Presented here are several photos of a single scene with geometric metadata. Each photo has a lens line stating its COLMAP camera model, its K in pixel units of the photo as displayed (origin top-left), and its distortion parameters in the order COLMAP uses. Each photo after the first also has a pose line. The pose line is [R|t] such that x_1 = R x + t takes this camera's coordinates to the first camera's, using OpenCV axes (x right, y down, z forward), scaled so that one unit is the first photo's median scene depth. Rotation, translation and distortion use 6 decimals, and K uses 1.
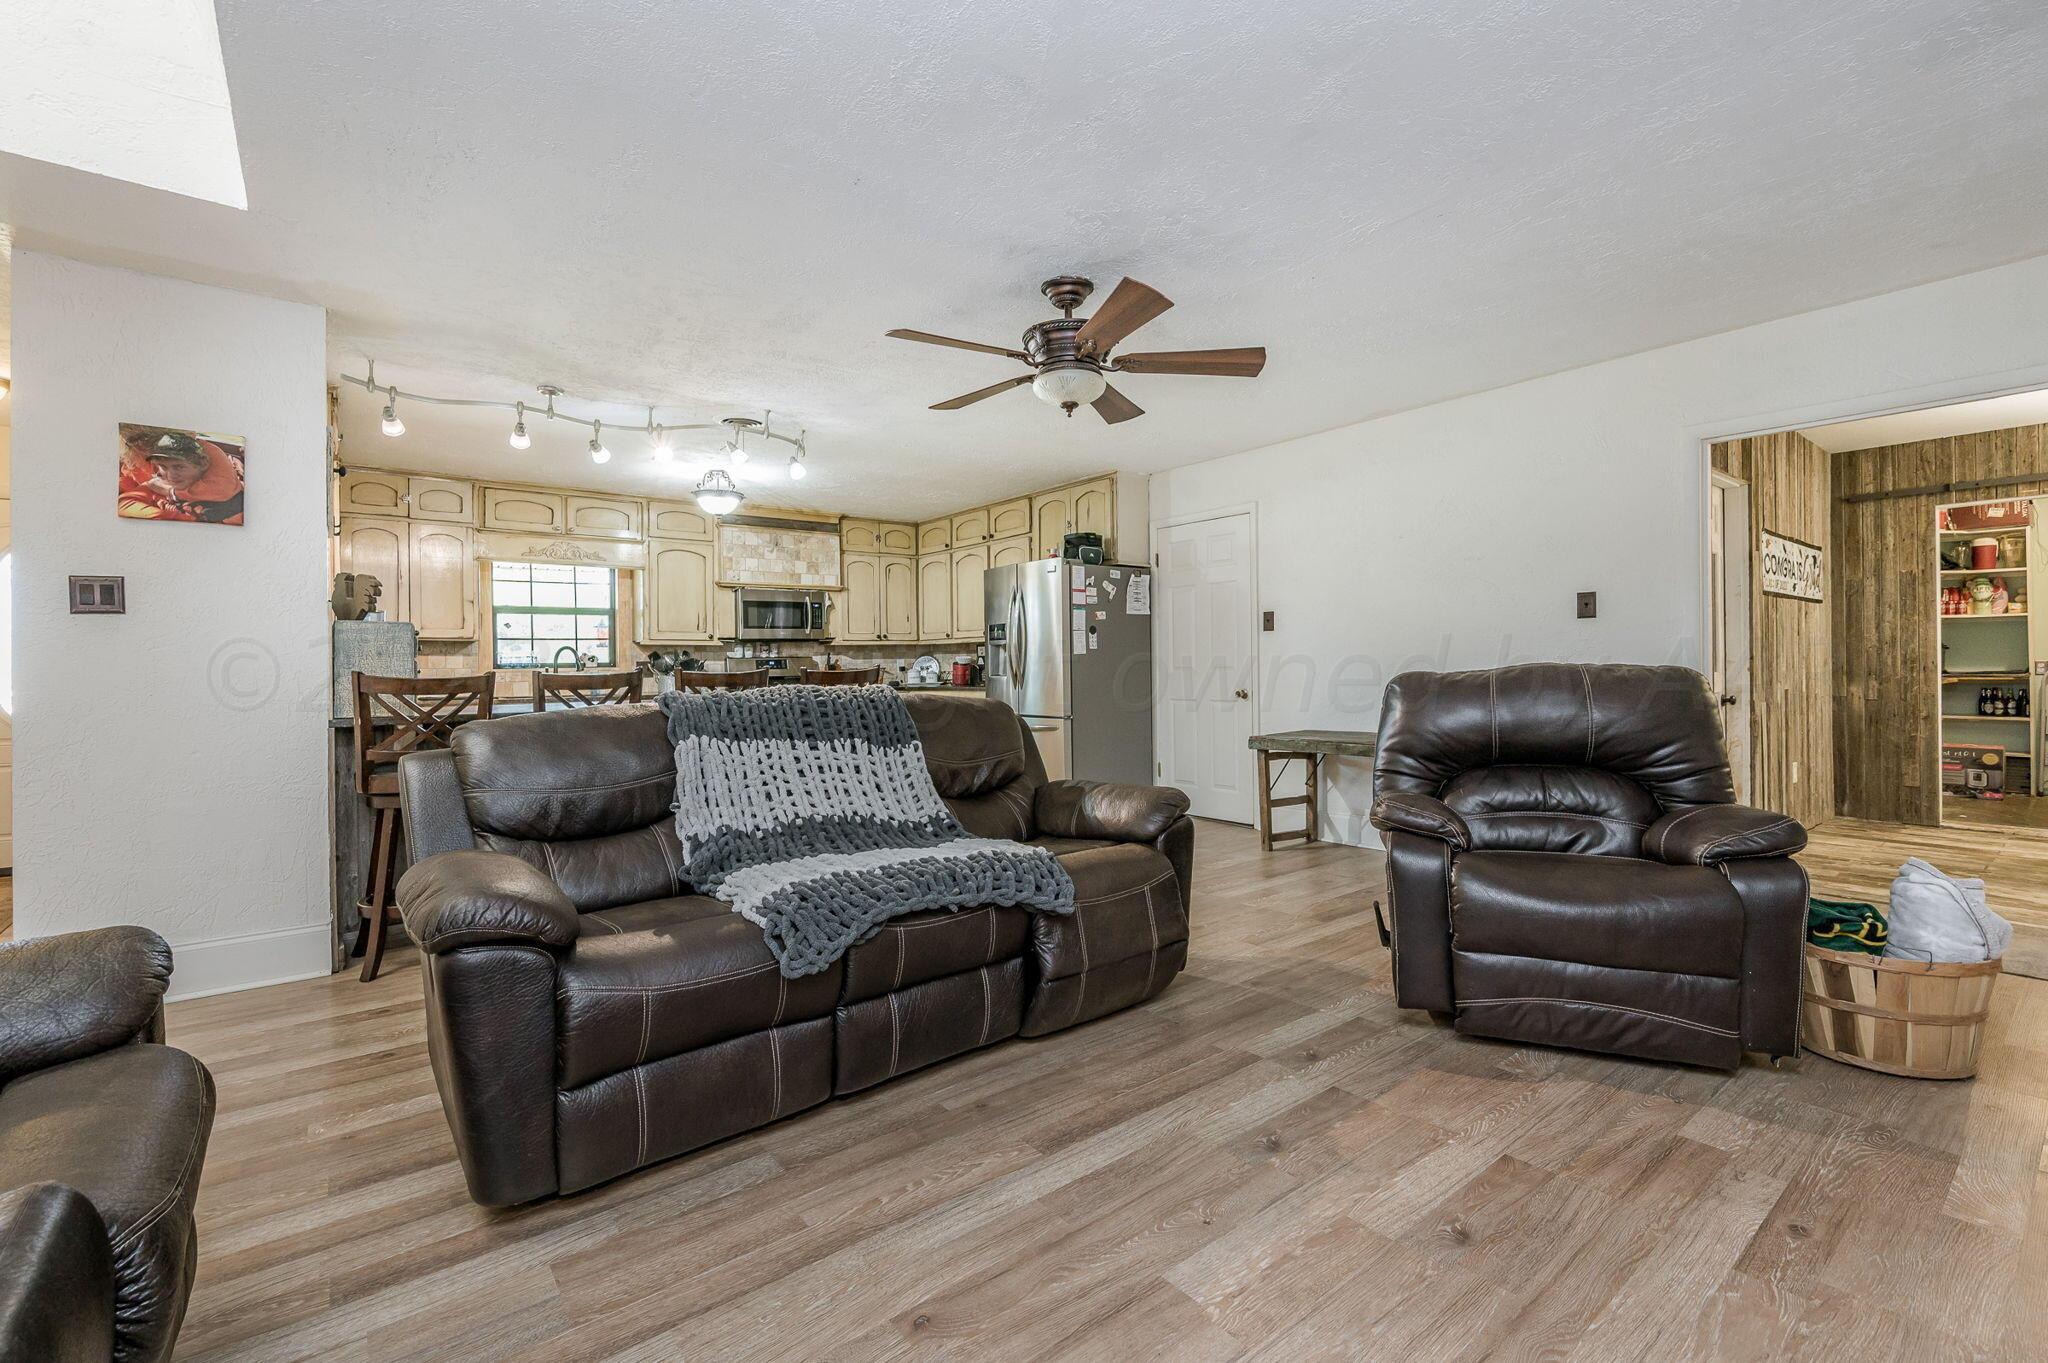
lens RADIAL K [[903.7, 0, 1028.7], [0, 903.7, 671.7], [0, 0, 1]] dist [0.004385, 0.000343]
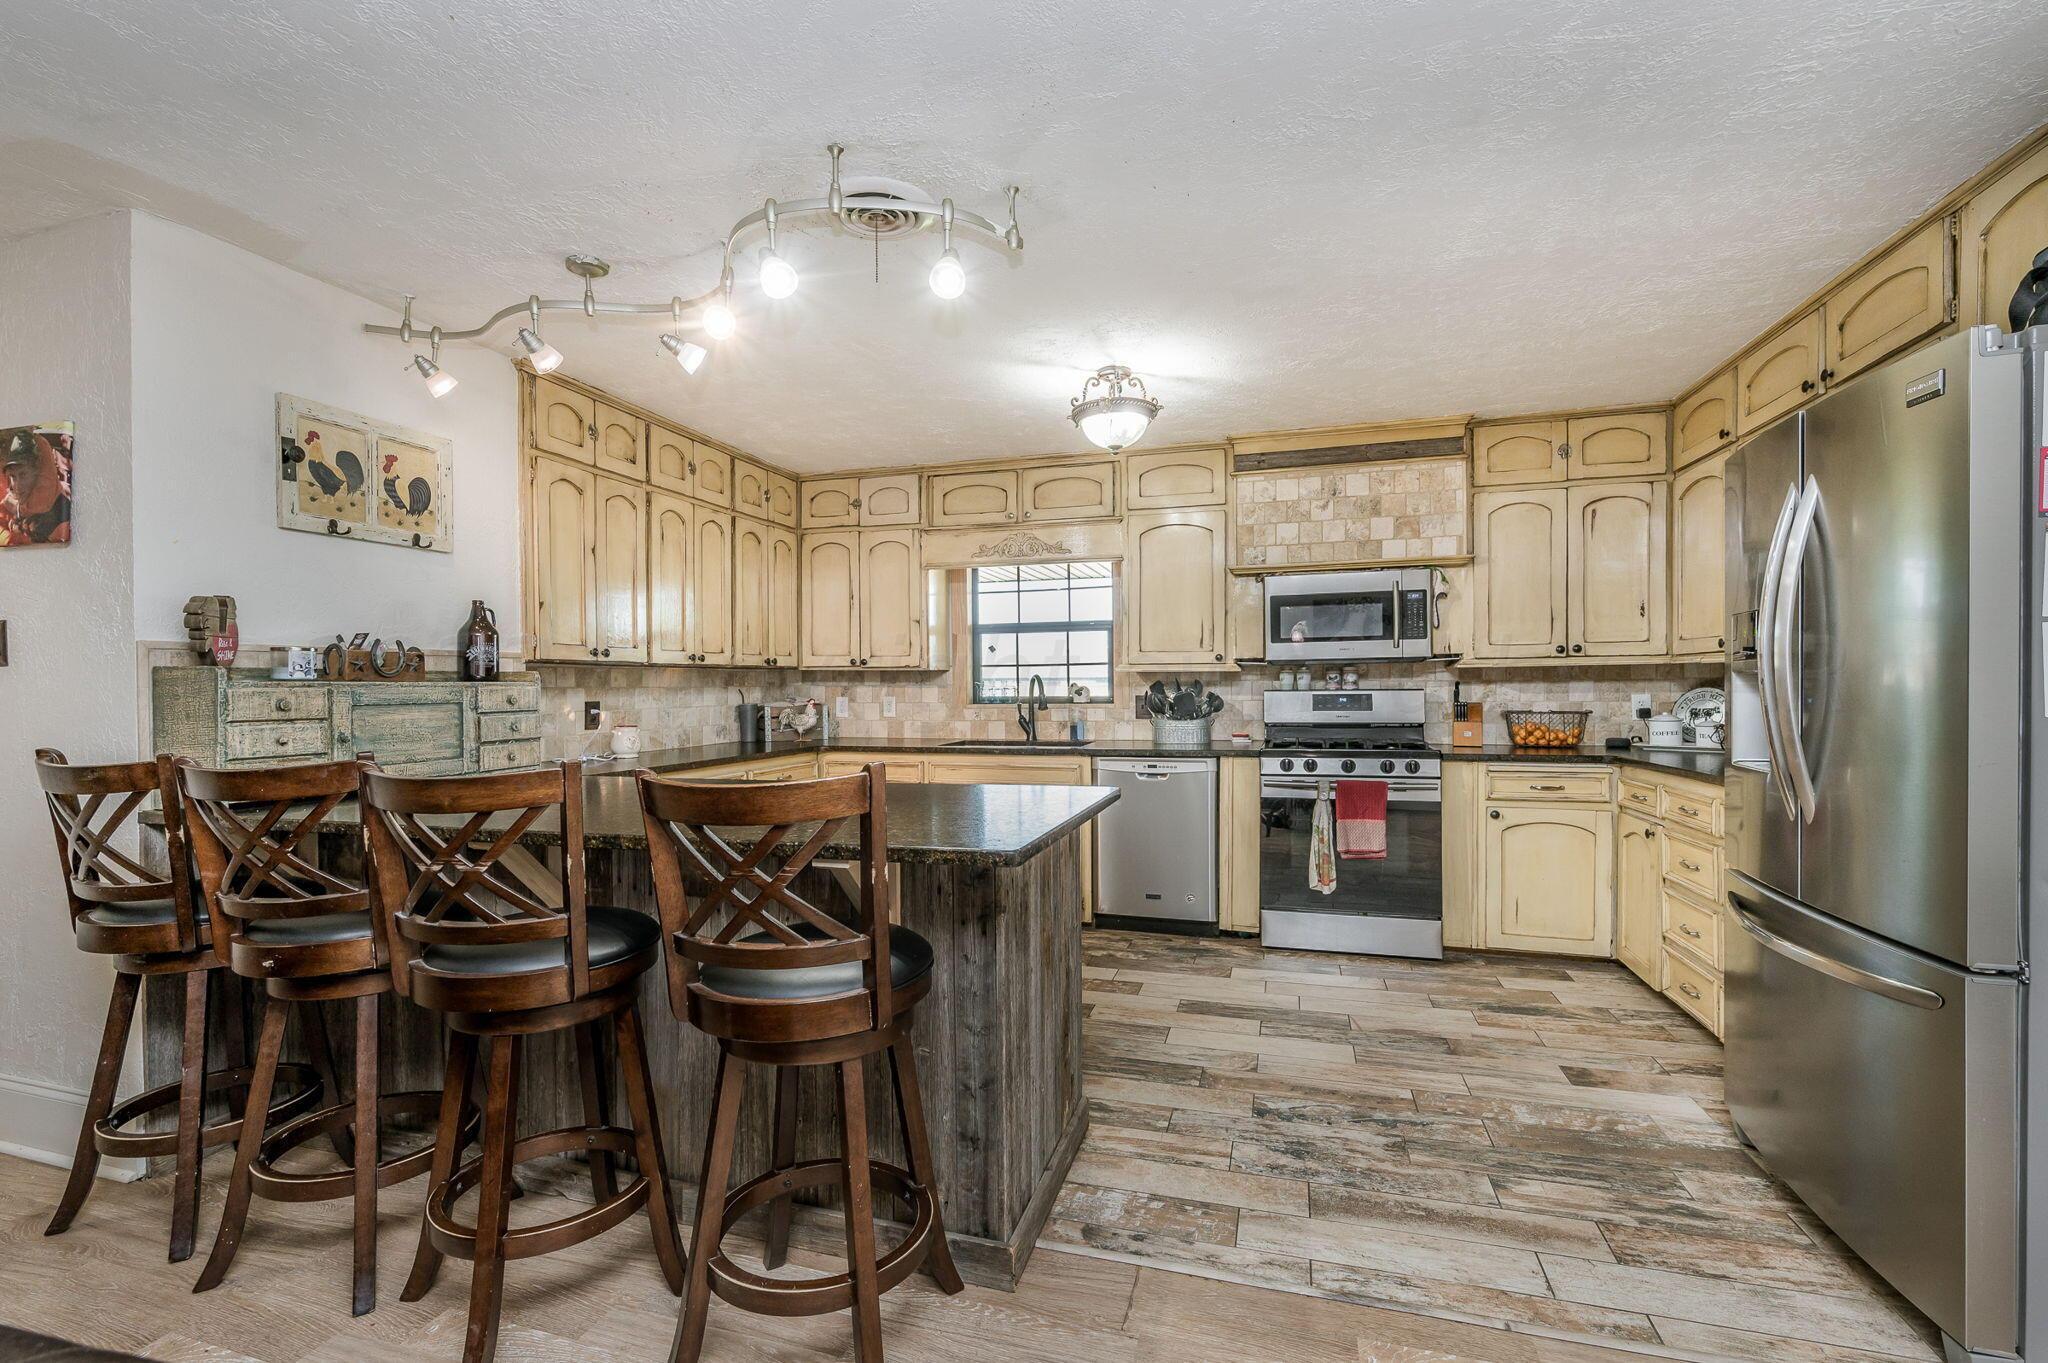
lens RADIAL K [[903.7, 0, 1021.3], [0, 903.7, 681.6], [0, 0, 1]] dist [0.004385, 0.000343]
pose [[0.577731, 0.006293, -0.816203, 0.081330], [-0.004594, 0.999980, 0.004458, -0.025586], [0.816214, 0.001174, 0.577748, 0.557155]]
